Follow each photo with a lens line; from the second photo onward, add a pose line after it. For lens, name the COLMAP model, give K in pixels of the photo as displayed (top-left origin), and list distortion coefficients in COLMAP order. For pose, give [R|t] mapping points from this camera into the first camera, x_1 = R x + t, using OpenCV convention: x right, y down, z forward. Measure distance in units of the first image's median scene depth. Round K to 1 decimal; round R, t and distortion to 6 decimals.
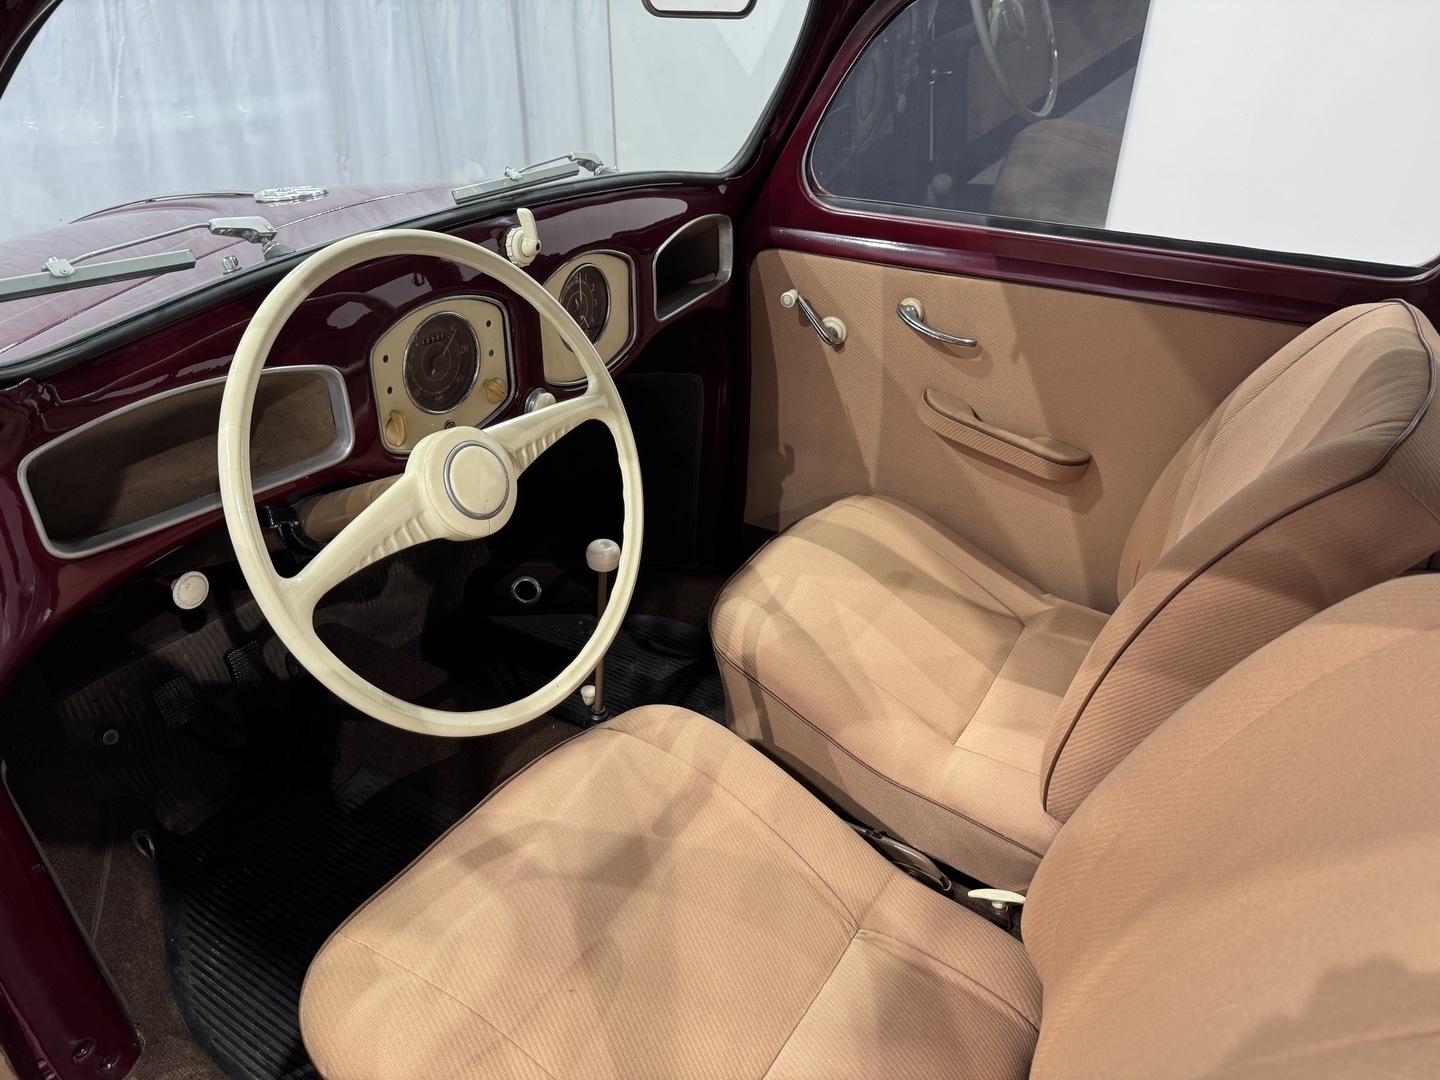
lens RADIAL K [[1013.0, 0, 728.5], [0, 1013.0, 545.6], [0, 0, 1]] dist [0.143589, -0.247464]
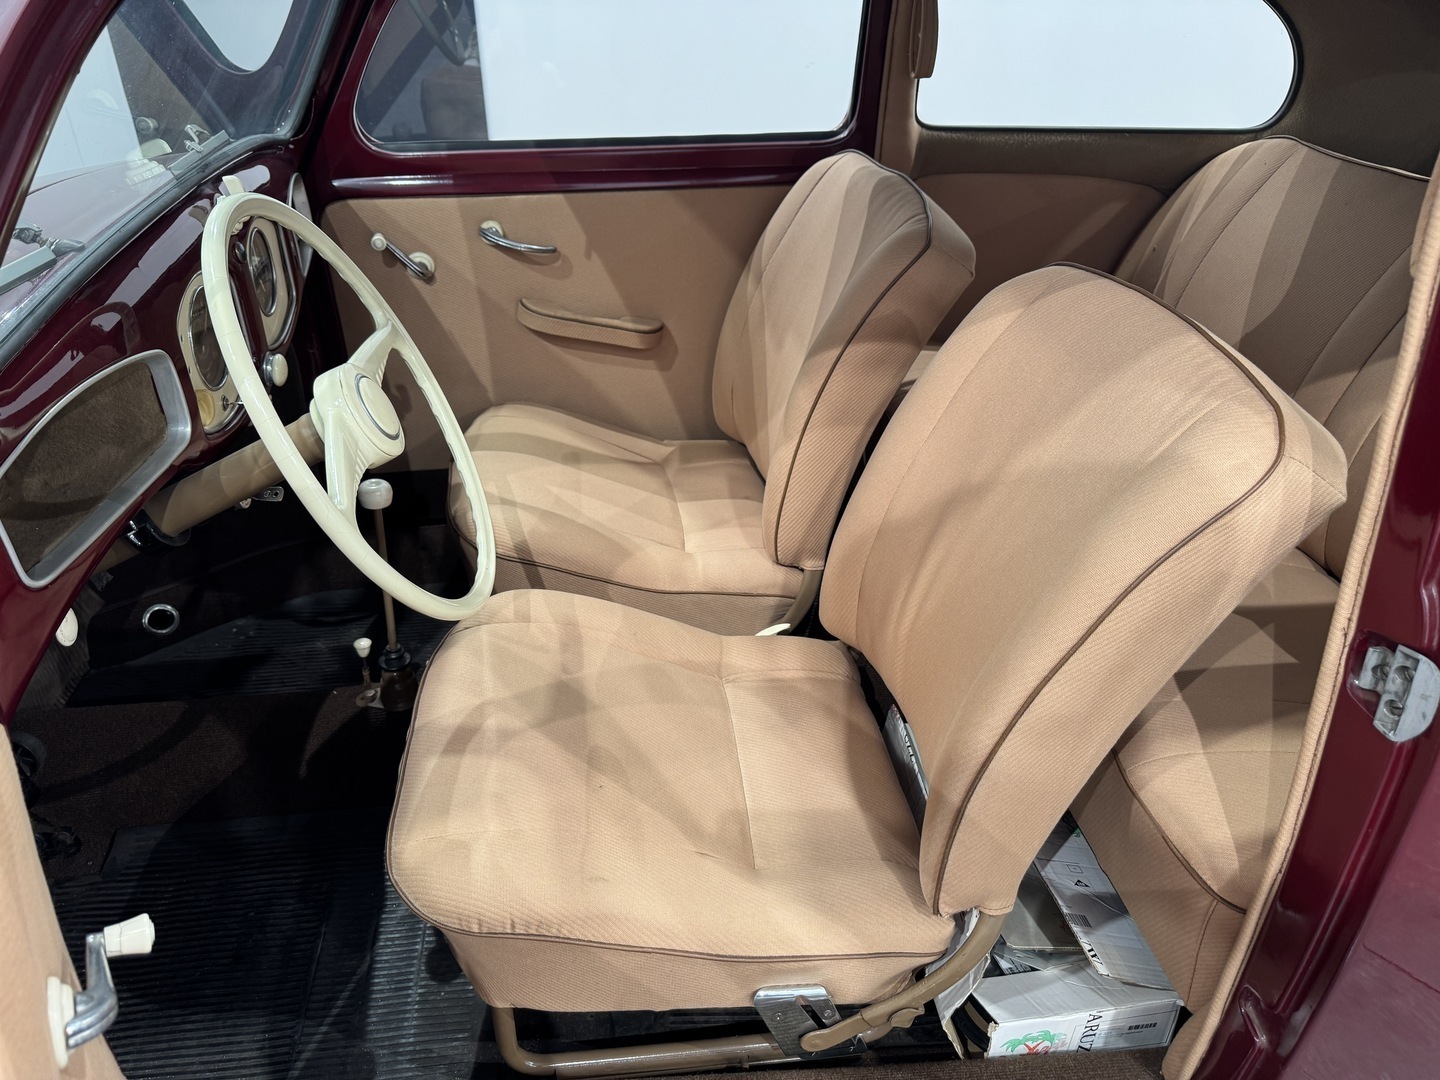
lens RADIAL K [[1013.0, 0, 728.5], [0, 1013.0, 545.6], [0, 0, 1]] dist [0.143589, -0.247464]
pose [[0.772887, -0.341508, 0.534807, -0.355611], [0.322594, 0.937247, 0.132288, 0.030469], [-0.546424, 0.070282, 0.834555, -0.072524]]
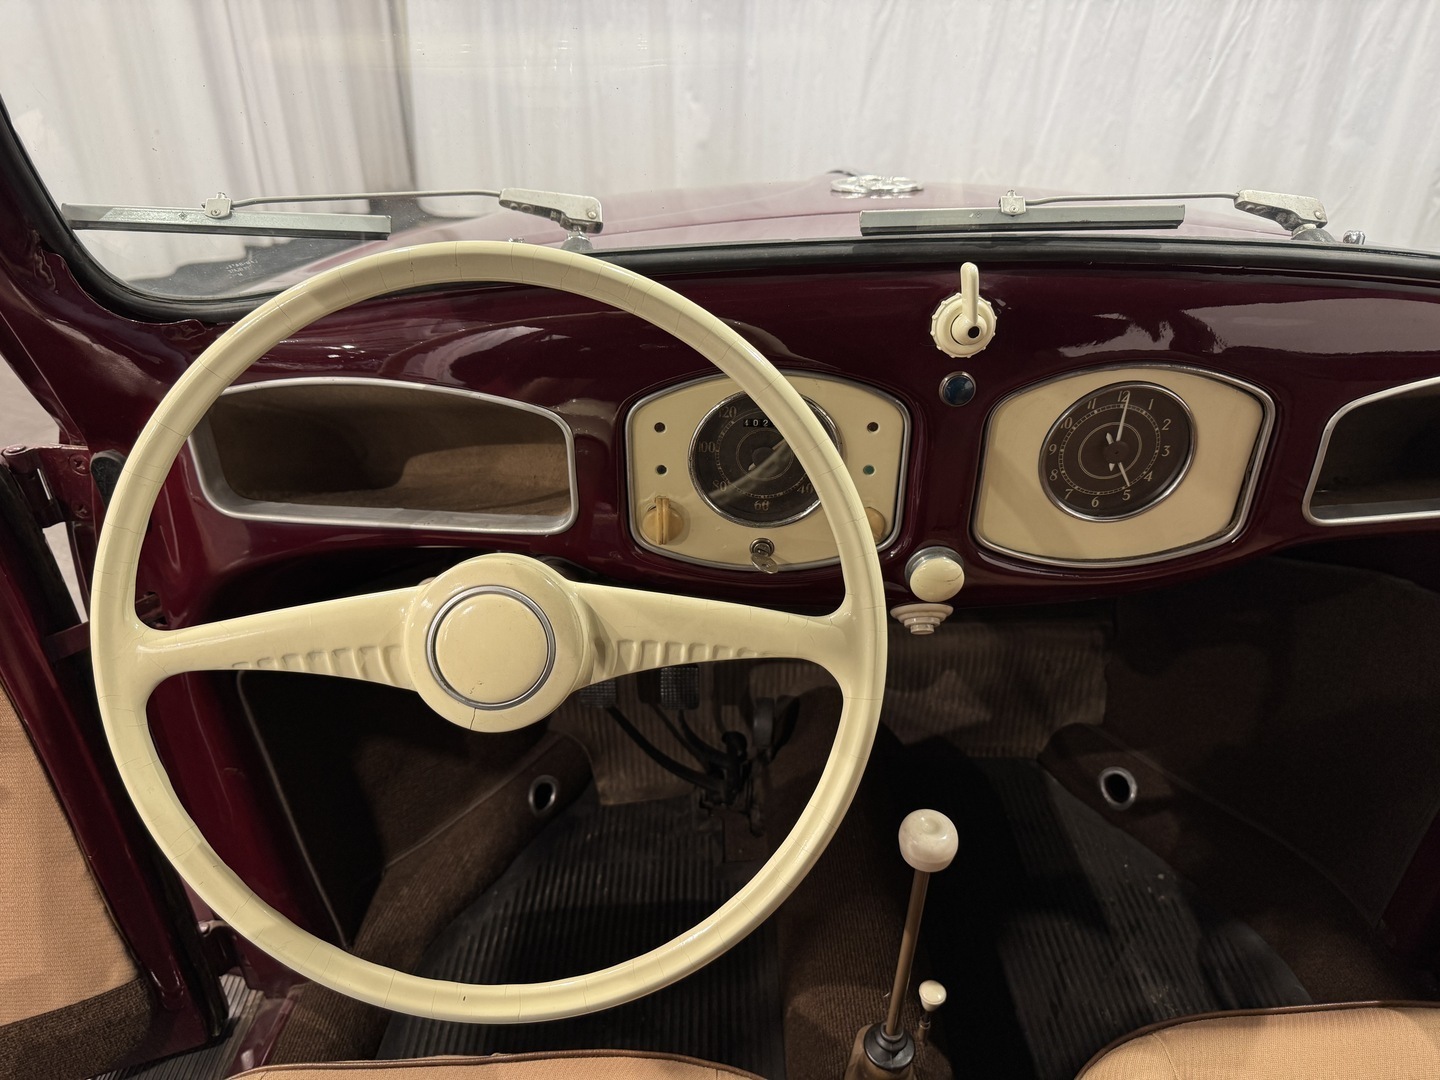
lens RADIAL K [[1013.0, 0, 728.5], [0, 1013.0, 545.6], [0, 0, 1]] dist [0.143589, -0.247464]
pose [[0.529273, 0.409772, -0.742938, 0.152573], [-0.409613, 0.890243, 0.199209, -0.173748], [0.743026, 0.198881, 0.639030, 0.399846]]
